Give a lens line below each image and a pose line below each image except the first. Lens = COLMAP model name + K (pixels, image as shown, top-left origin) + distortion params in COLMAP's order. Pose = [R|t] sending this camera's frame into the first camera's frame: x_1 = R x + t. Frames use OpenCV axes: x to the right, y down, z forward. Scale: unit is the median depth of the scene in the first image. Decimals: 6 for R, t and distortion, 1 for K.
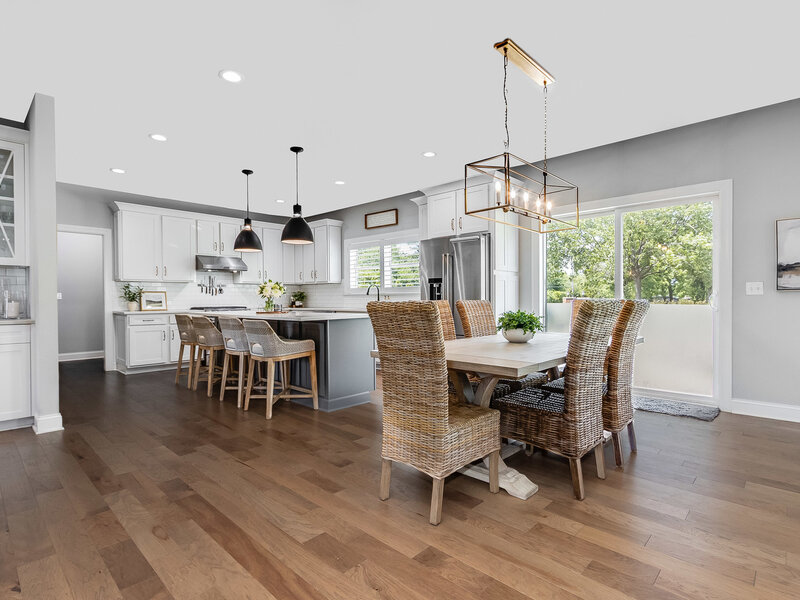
lens RADIAL K [[439.6, 0, 393.0], [0, 439.6, 306.0], [0, 0, 1]] dist [-0.000075, 0.000545]
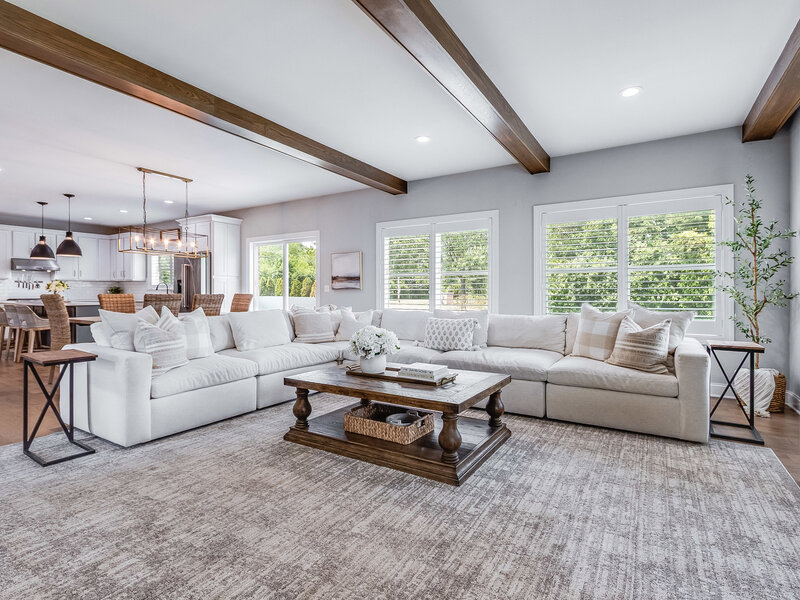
lens RADIAL K [[405.0, 0, 401.5], [0, 405.0, 294.1], [0, 0, 1]] dist [0.001380, 0.000282]
pose [[0.971936, 0.005339, 0.235186, 0.415038], [-0.001766, 0.999880, -0.015401, 0.006778], [-0.235240, 0.014553, 0.971828, -0.460367]]
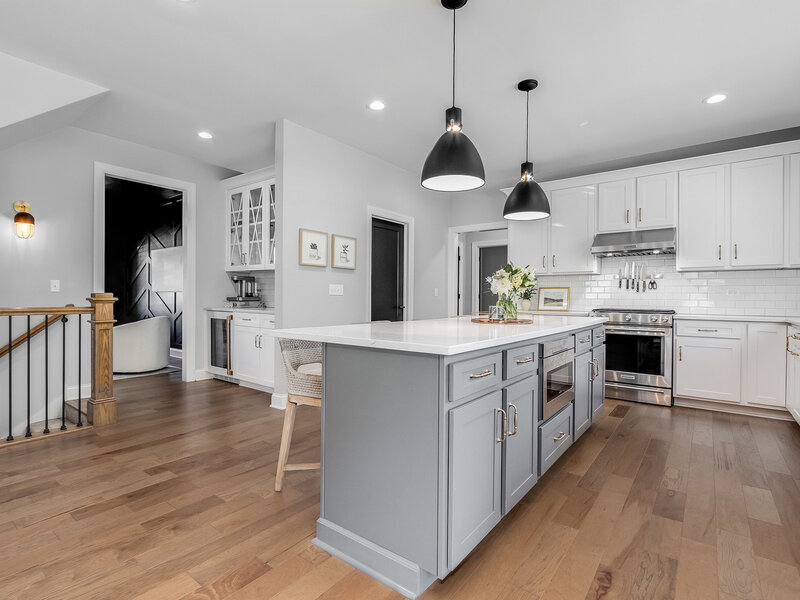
lens RADIAL K [[412.8, 0, 404.2], [0, 412.8, 299.8], [0, 0, 1]] dist [-0.001799, 0.000515]
pose [[0.115606, 0.008495, -0.993259, 0.176355], [-0.029659, 0.999547, 0.005097, -0.006087], [0.992852, 0.028870, 0.115806, 0.658318]]
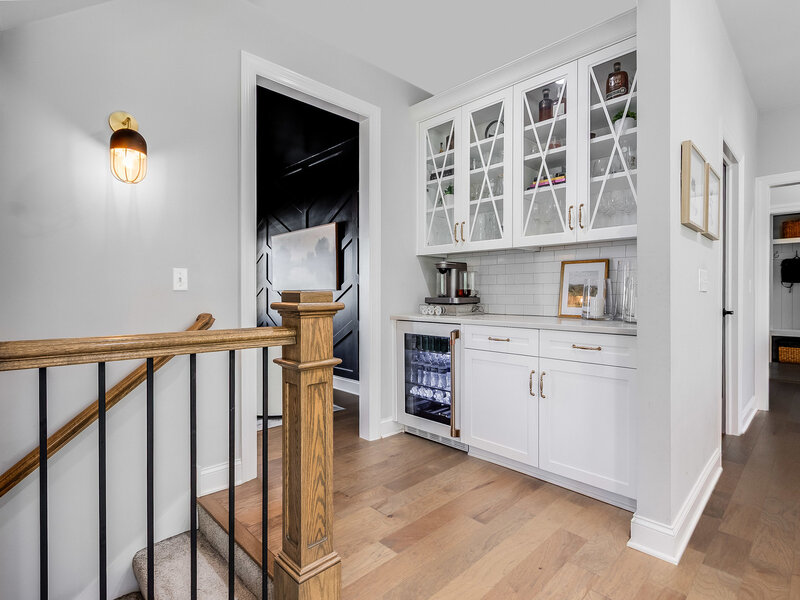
lens RADIAL K [[405.0, 0, 395.9], [0, 405.0, 295.7], [0, 0, 1]] dist [0.001380, 0.000282]
pose [[-0.023465, 0.001823, -0.999723, -0.176859], [-0.019701, 0.999803, 0.002286, 0.000220], [0.999531, 0.019749, -0.023425, 0.392573]]
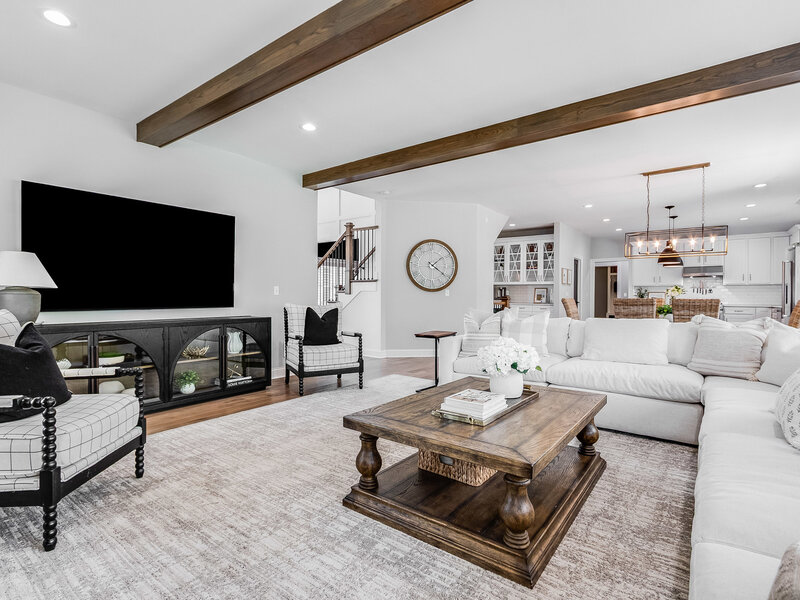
lens RADIAL K [[412.8, 0, 399.1], [0, 412.8, 297.6], [0, 0, 1]] dist [-0.001799, 0.000515]
pose [[0.146570, 0.010100, -0.989149, 0.837087], [-0.022863, 0.999715, 0.006820, -0.000742], [0.988936, 0.021615, 0.146759, -0.165107]]
